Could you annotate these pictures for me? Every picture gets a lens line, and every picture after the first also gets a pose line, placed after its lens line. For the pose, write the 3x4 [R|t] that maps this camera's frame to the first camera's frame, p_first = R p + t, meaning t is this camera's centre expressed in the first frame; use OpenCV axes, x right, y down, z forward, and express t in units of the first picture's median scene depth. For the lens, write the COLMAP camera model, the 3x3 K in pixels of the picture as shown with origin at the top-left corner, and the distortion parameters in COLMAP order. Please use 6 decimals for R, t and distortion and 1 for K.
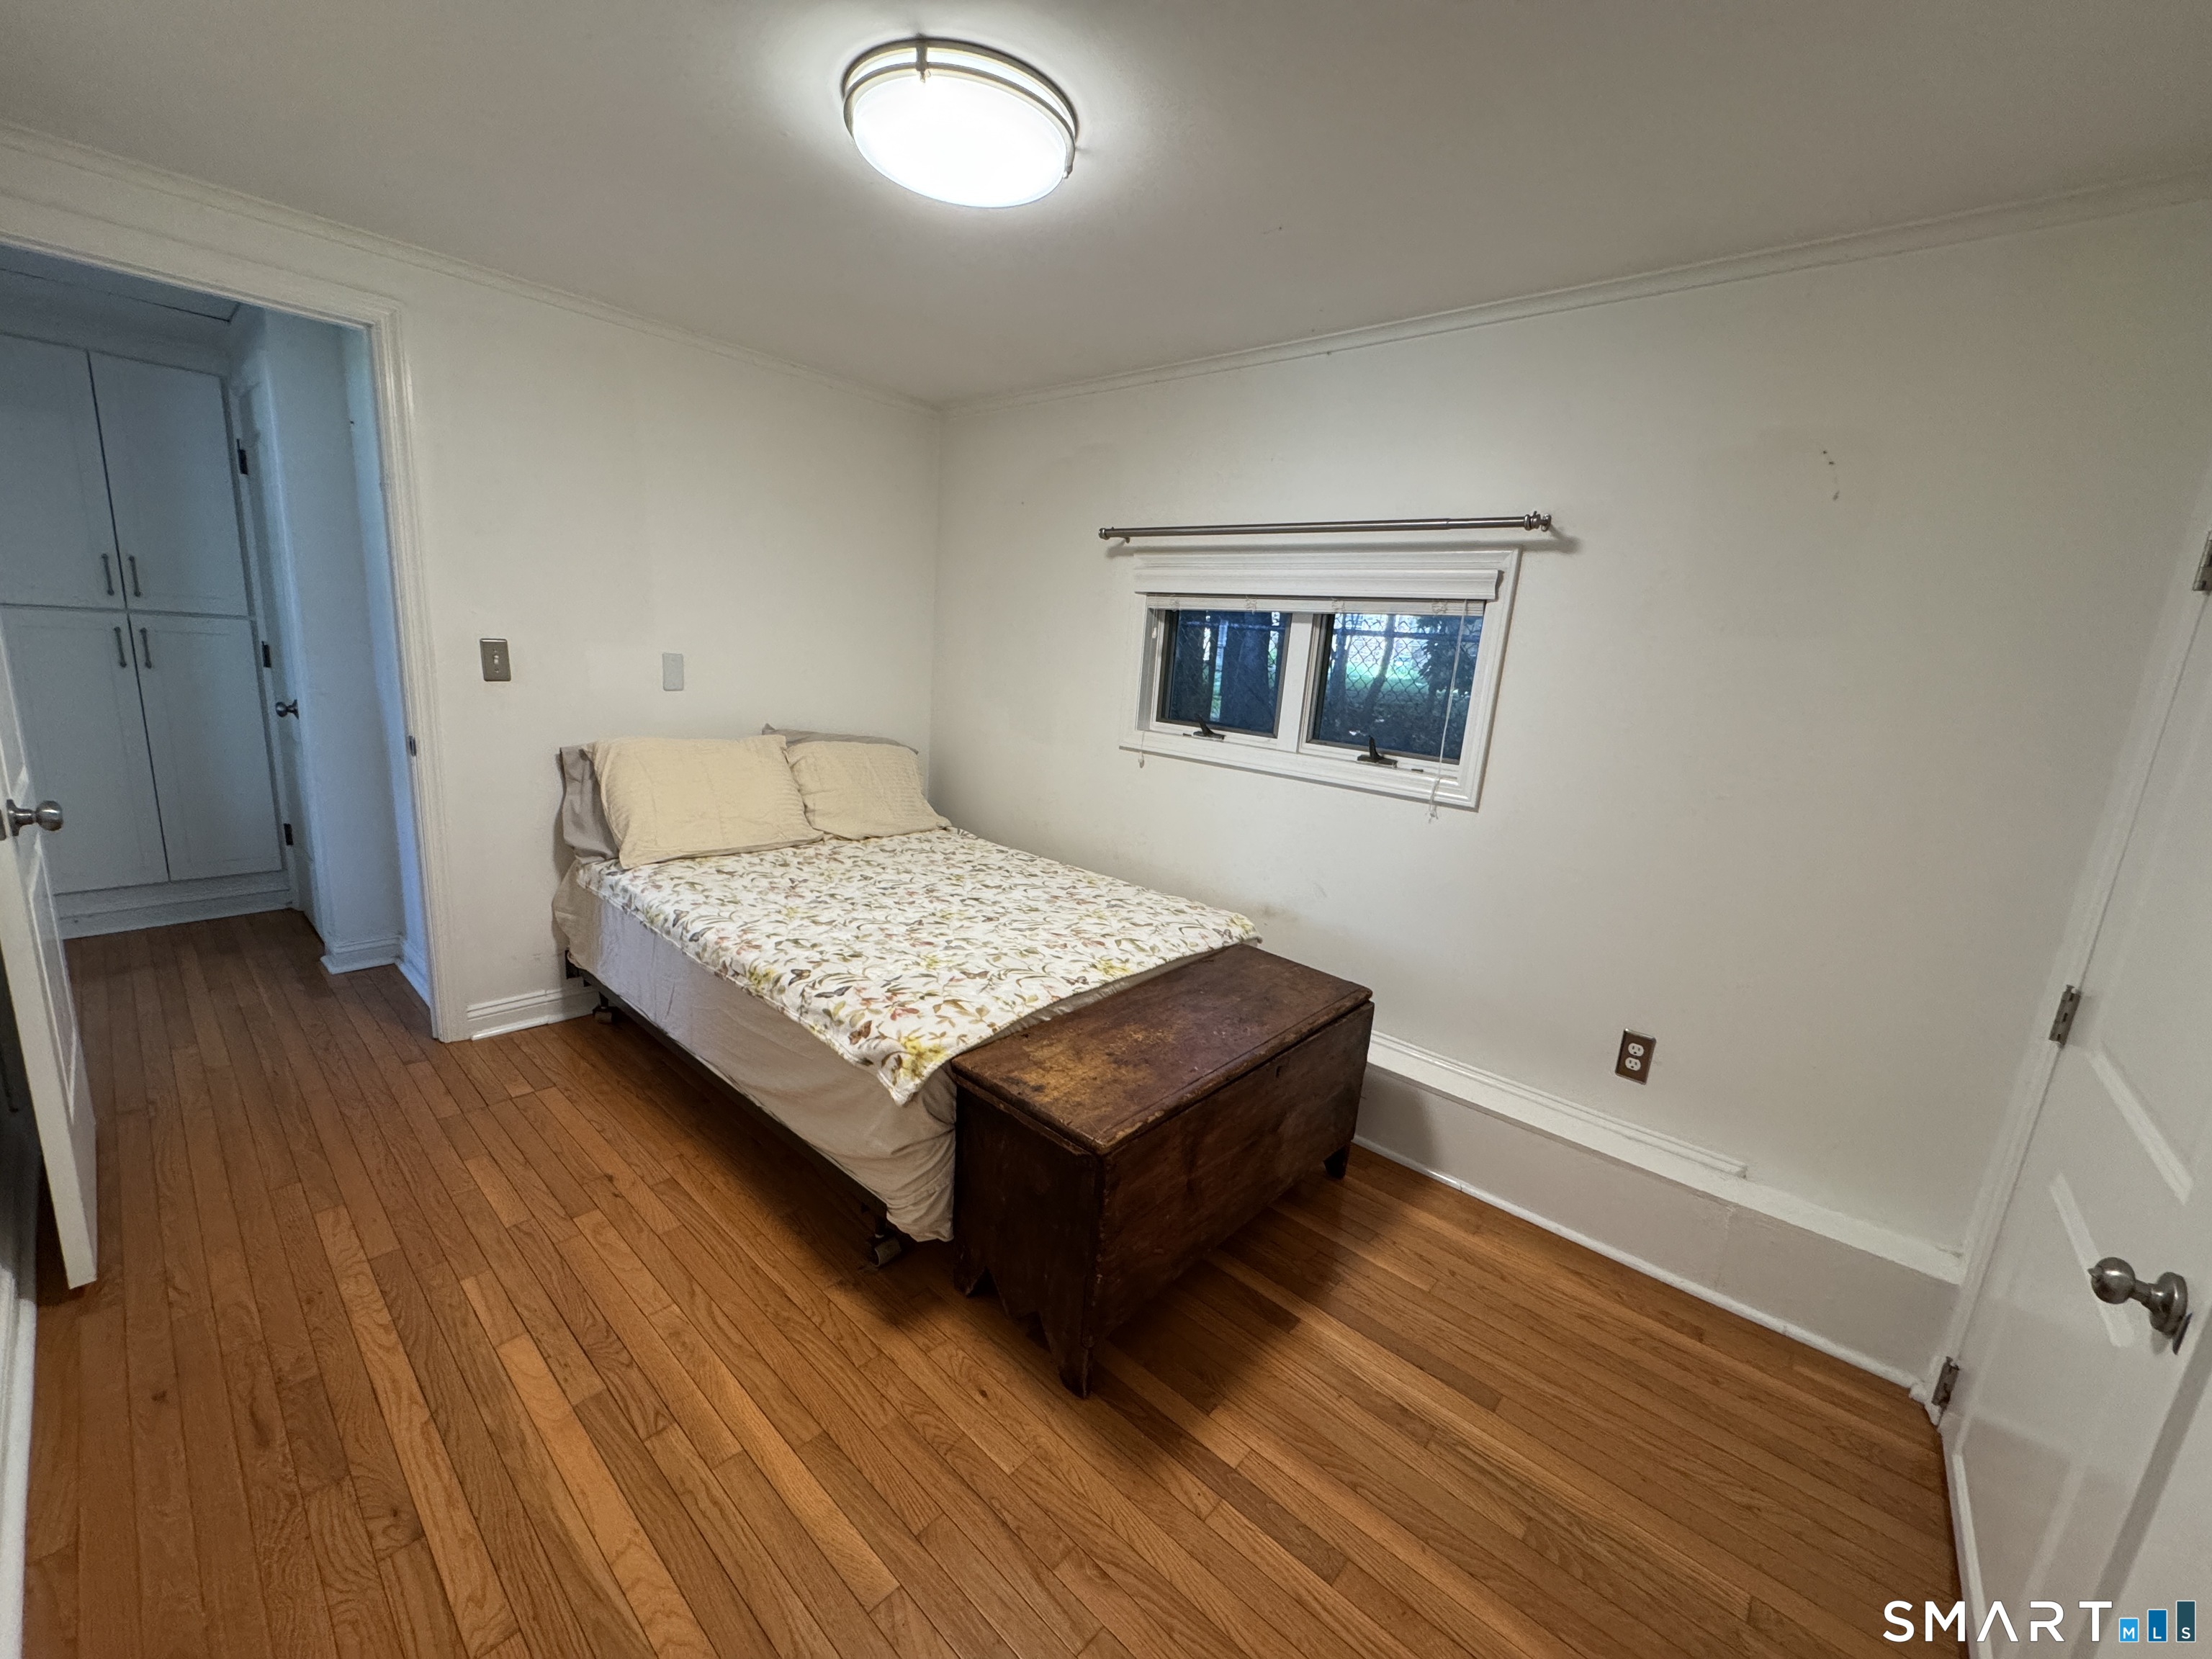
lens RADIAL K [[872.5, 0, 1100.7], [0, 872.5, 831.3], [0, 0, 1]] dist [-0.001223, 0.000048]
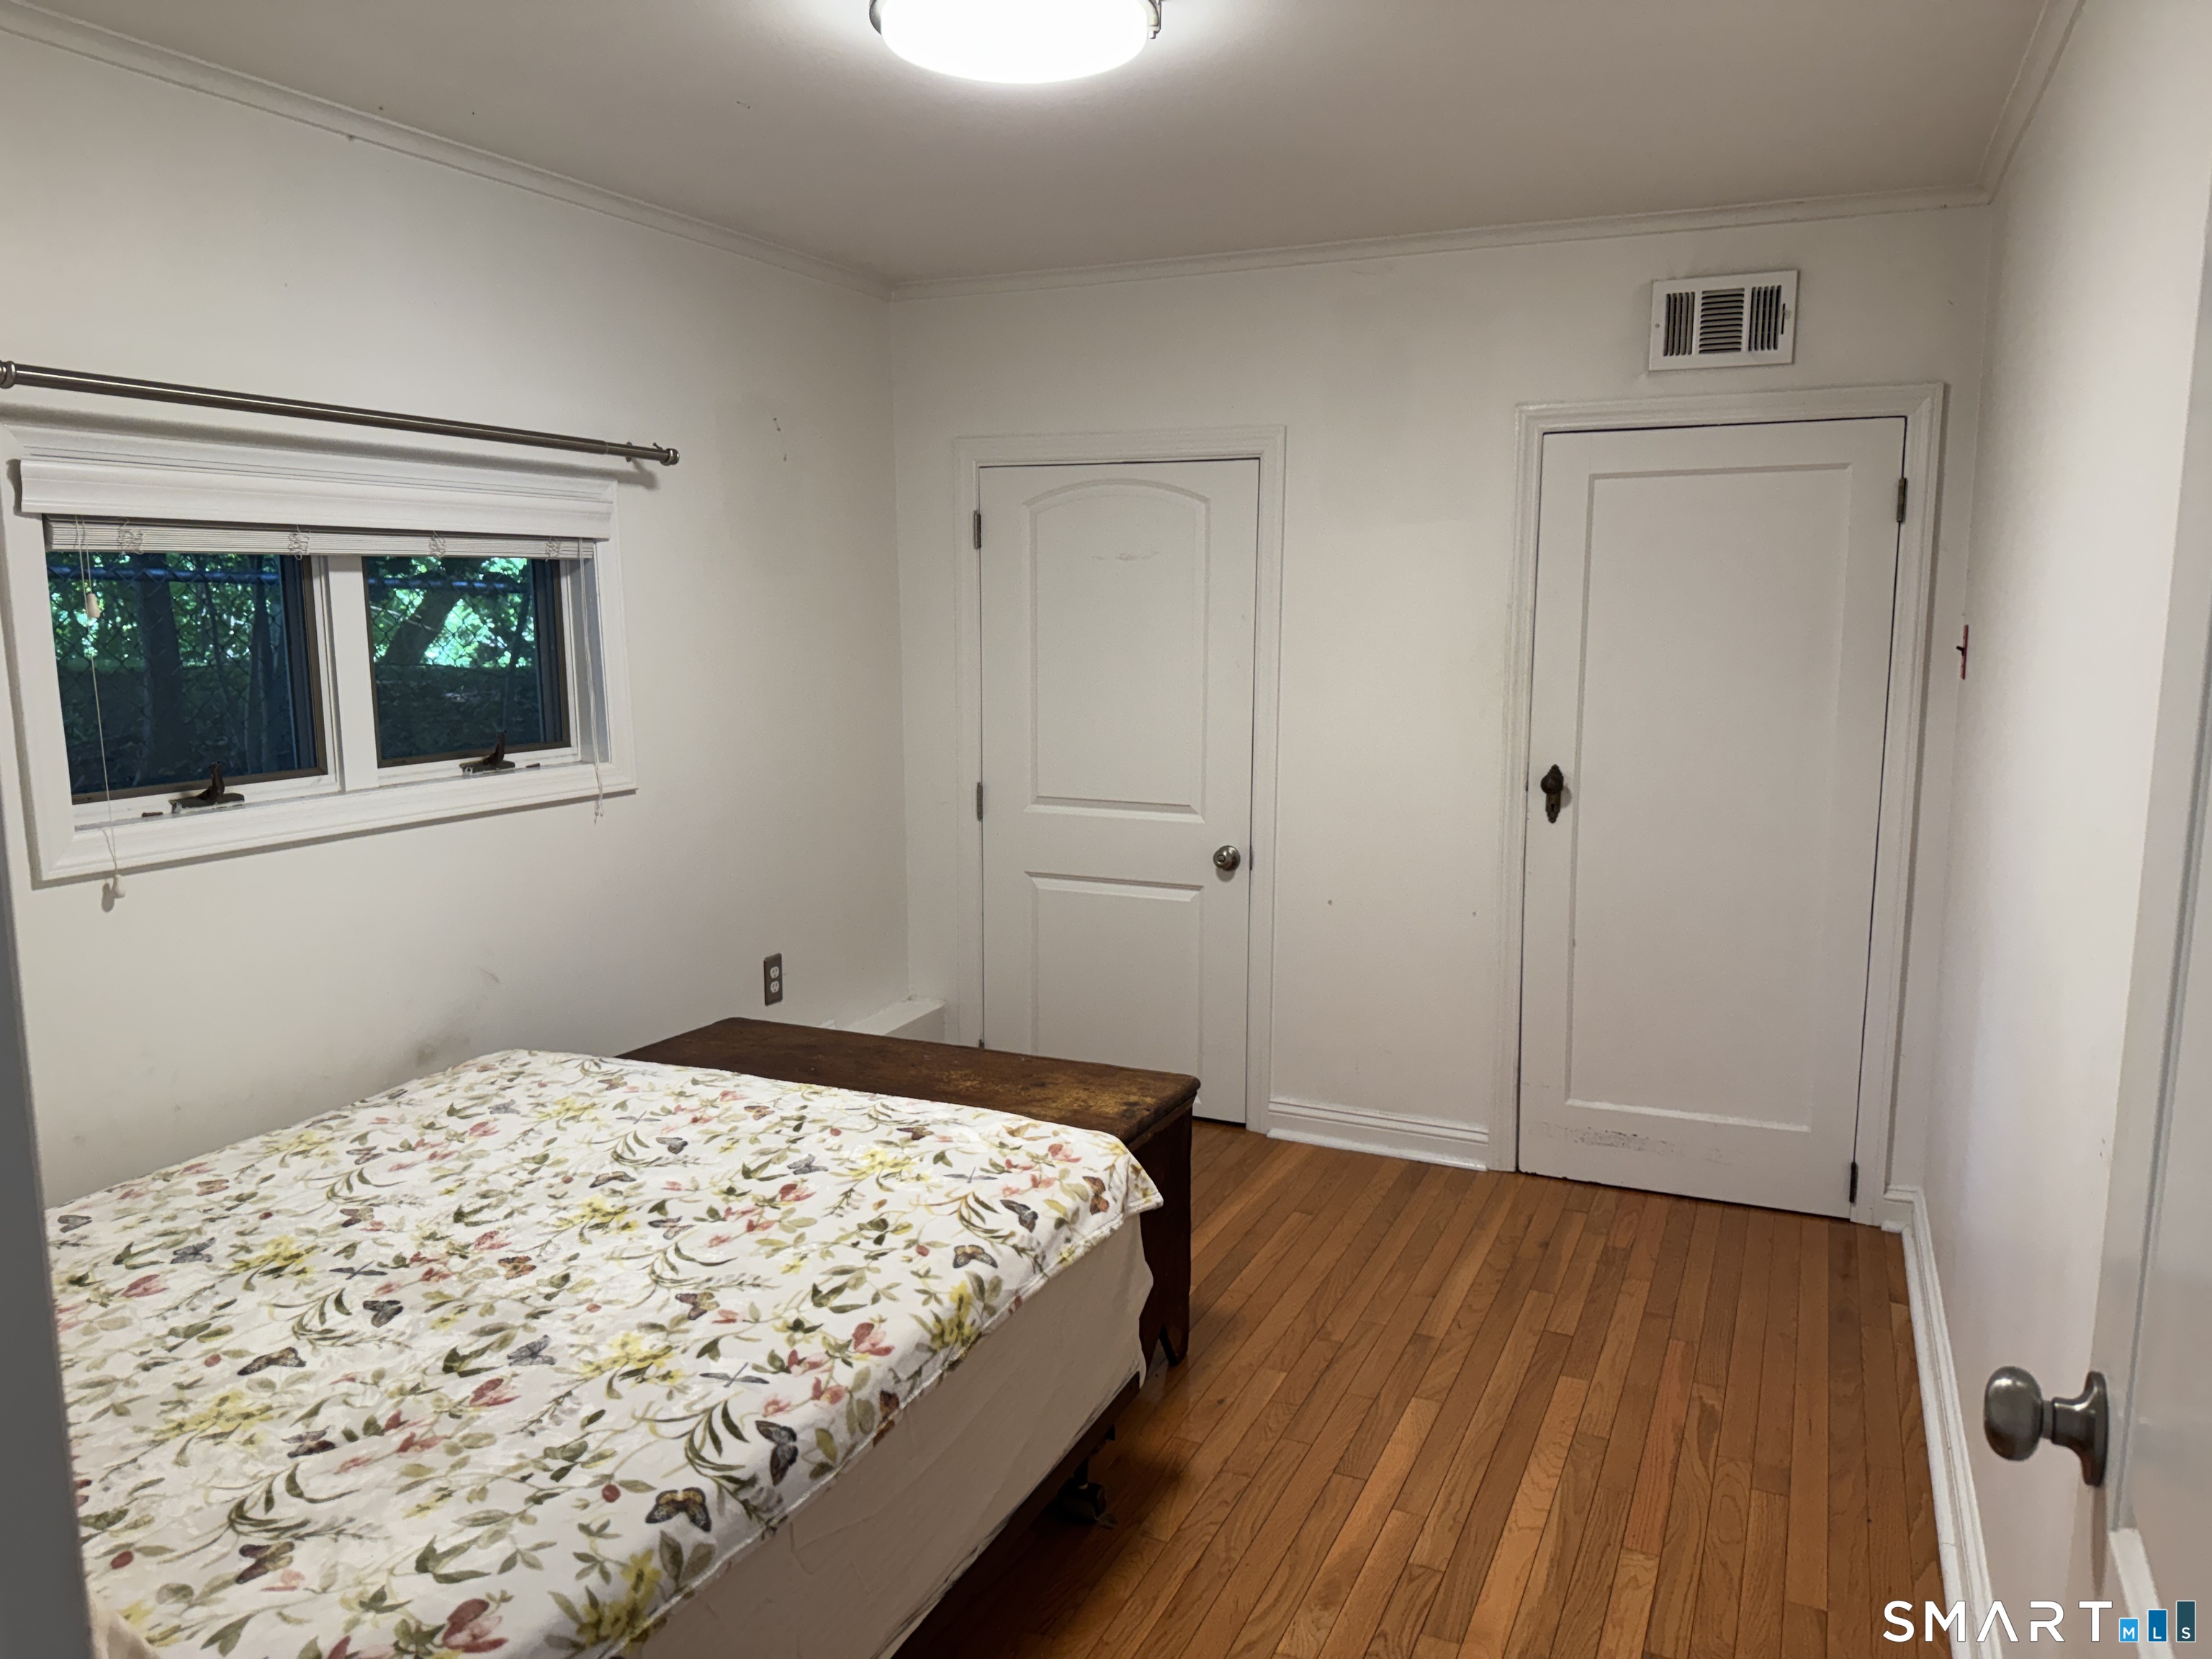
lens RADIAL K [[1558.8, 0, 1105.1], [0, 1558.8, 832.4], [0, 0, 1]] dist [0.010227, -0.004041]
pose [[-0.294443, -0.207919, 0.932777, -0.989056], [0.186765, 0.944707, 0.269533, -0.275151], [-0.937242, 0.253573, -0.239330, 0.860694]]
